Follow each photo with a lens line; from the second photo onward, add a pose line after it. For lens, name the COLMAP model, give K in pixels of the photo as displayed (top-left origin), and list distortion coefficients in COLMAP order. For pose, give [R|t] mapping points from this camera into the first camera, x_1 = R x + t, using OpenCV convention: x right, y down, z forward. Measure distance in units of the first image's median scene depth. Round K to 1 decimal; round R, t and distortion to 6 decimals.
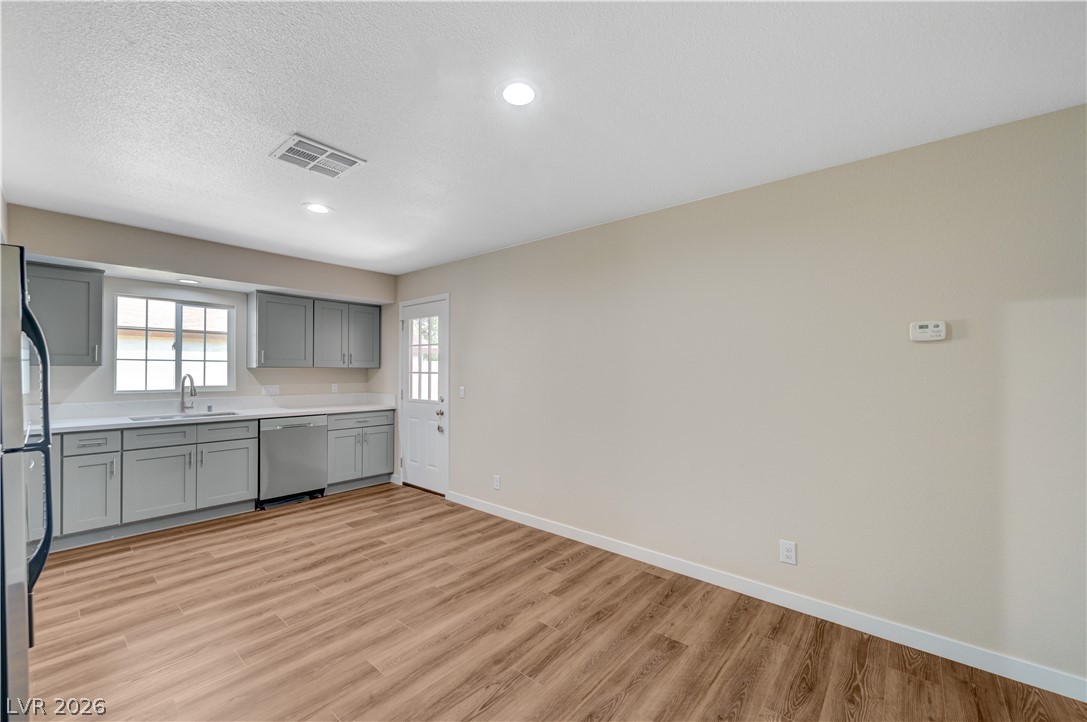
lens RADIAL K [[432.3, 0, 548.9], [0, 432.3, 372.1], [0, 0, 1]] dist [0.001360, 0.000461]
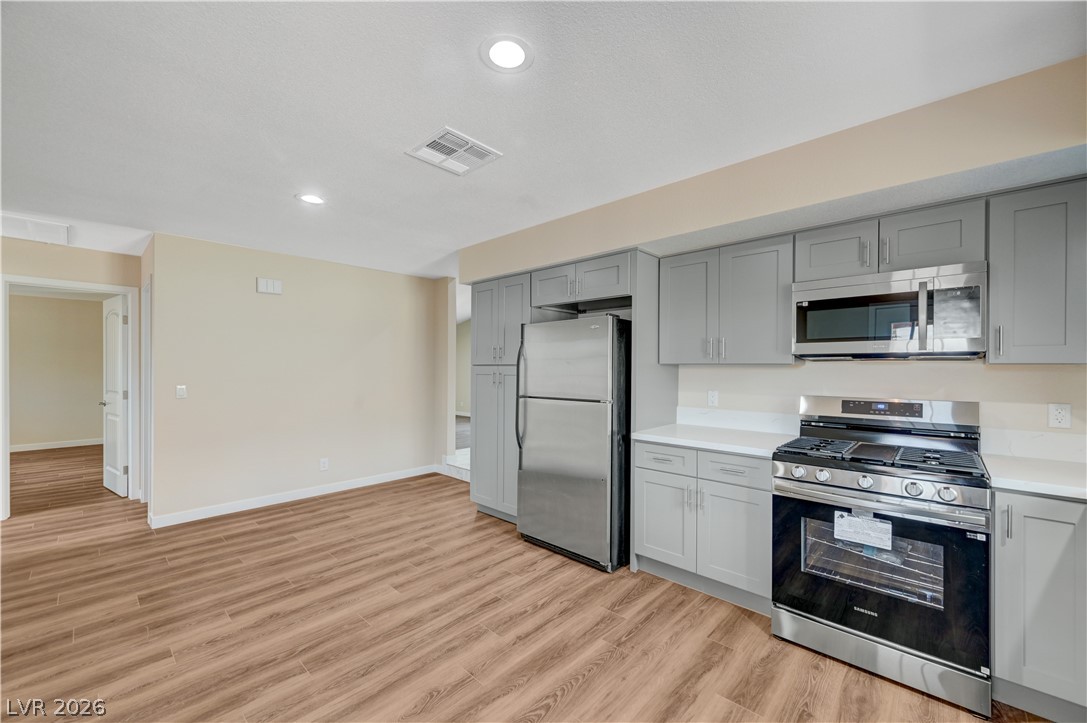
lens RADIAL K [[432.3, 0, 544.3], [0, 432.3, 364.9], [0, 0, 1]] dist [0.001360, 0.000461]
pose [[-0.998516, -0.006507, 0.054063, -0.525444], [-0.006659, 0.999974, -0.002620, -0.005116], [-0.054044, -0.002976, -0.998534, 1.303679]]
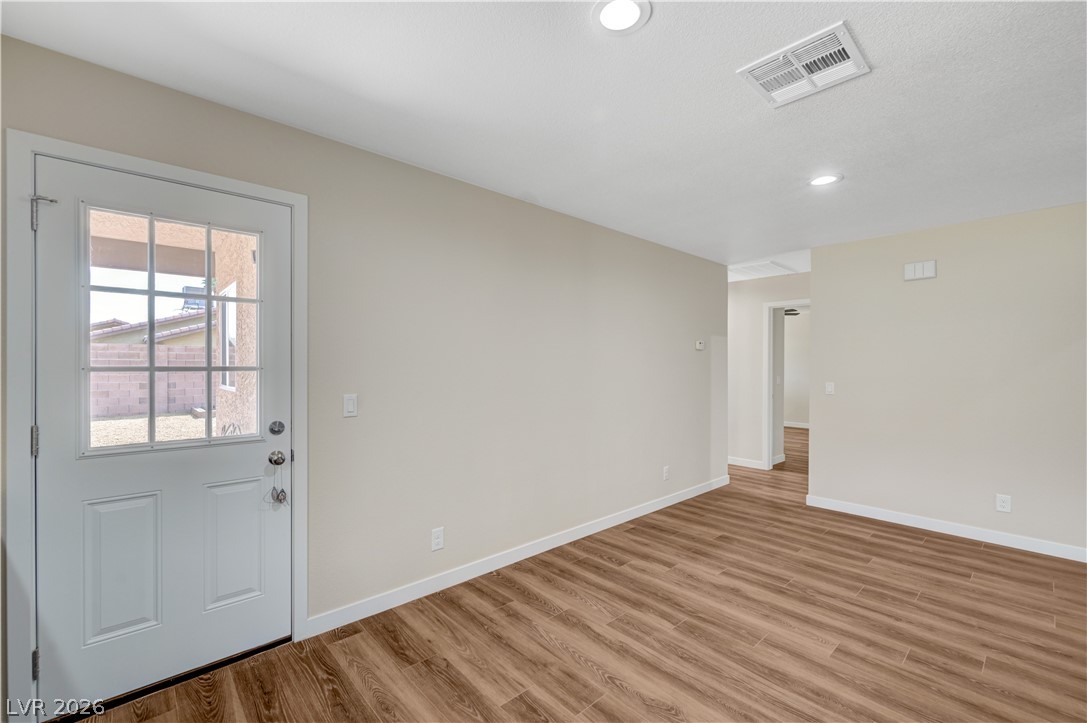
lens RADIAL K [[460.4, 0, 550.9], [0, 460.4, 365.3], [0, 0, 1]] dist [0.002167, 0.000314]
pose [[0.125603, -0.005125, 0.992067, -0.894771], [0.000717, 0.999987, 0.005075, -0.004721], [-0.992080, 0.000074, 0.125605, 0.867935]]
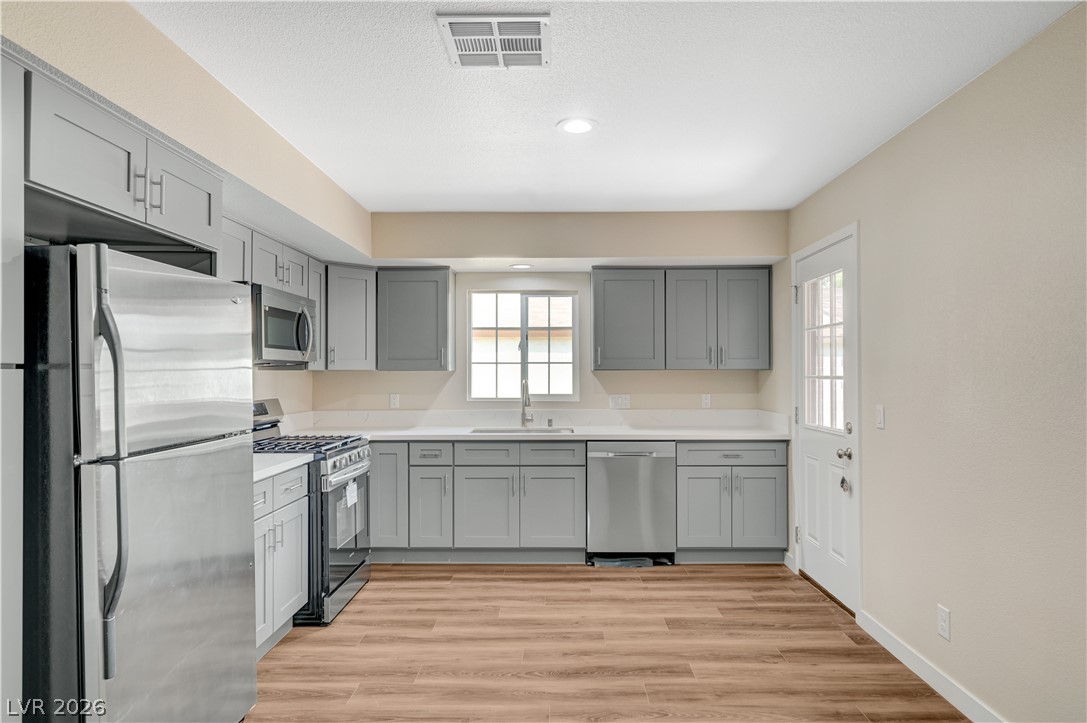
lens RADIAL K [[642.9, 0, 551.6], [0, 642.9, 369.0], [0, 0, 1]] dist [-0.001282, 0.002532]
pose [[0.635668, -0.012109, -0.771867, 0.160037], [0.003147, 0.999909, -0.013094, 0.001070], [0.771956, 0.005894, 0.635649, 0.303044]]
